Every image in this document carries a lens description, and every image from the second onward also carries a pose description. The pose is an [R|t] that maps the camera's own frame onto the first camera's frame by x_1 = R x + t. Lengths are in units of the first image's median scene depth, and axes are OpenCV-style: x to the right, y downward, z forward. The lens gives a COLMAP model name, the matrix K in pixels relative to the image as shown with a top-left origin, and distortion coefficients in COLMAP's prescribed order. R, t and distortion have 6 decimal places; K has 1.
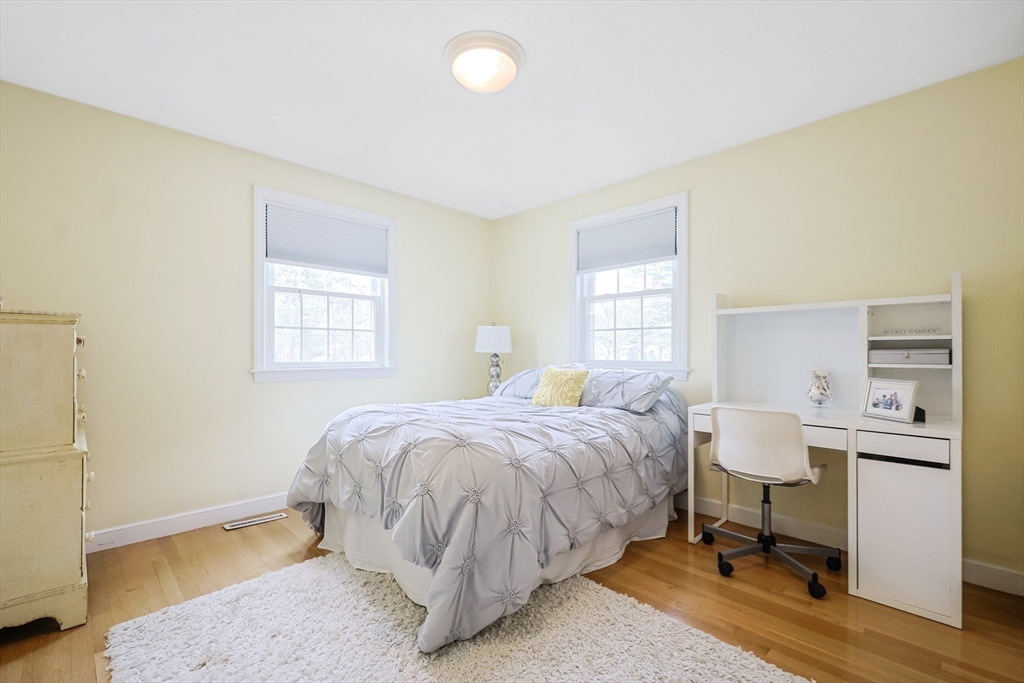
lens RADIAL K [[450.3, 0, 512.0], [0, 450.3, 341.5], [0, 0, 1]] dist [0.002160, -0.000144]
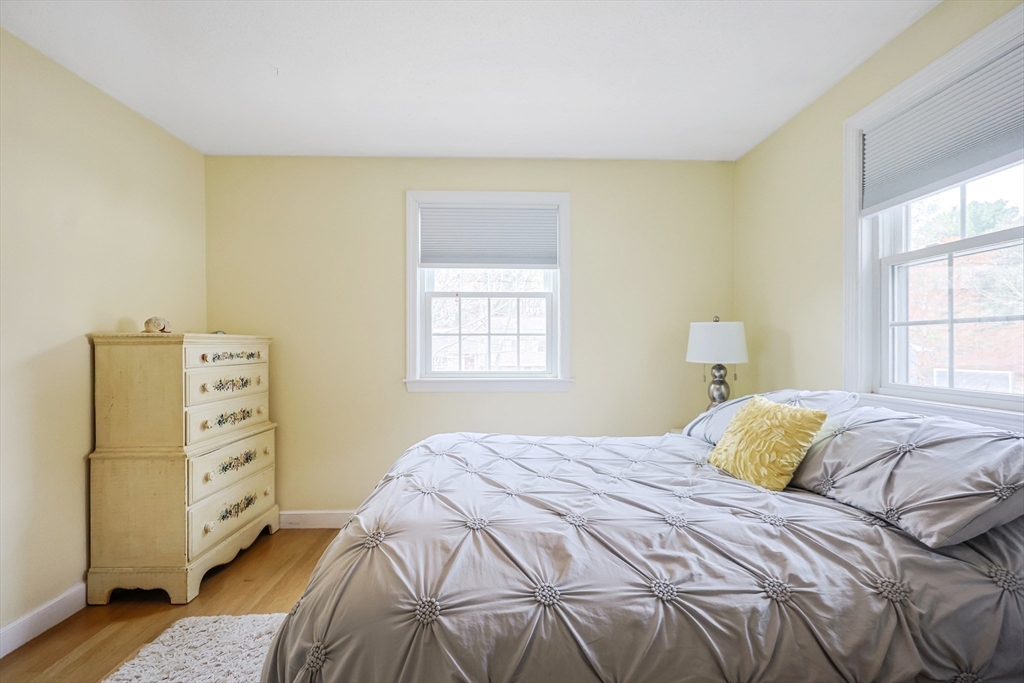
lens RADIAL K [[450.3, 0, 512.0], [0, 450.3, 341.5], [0, 0, 1]] dist [0.002160, -0.000144]
pose [[0.723248, -0.010141, -0.690514, 0.256476], [0.019495, 0.999794, 0.005735, -0.019599], [0.690314, -0.017609, 0.723296, 0.422340]]
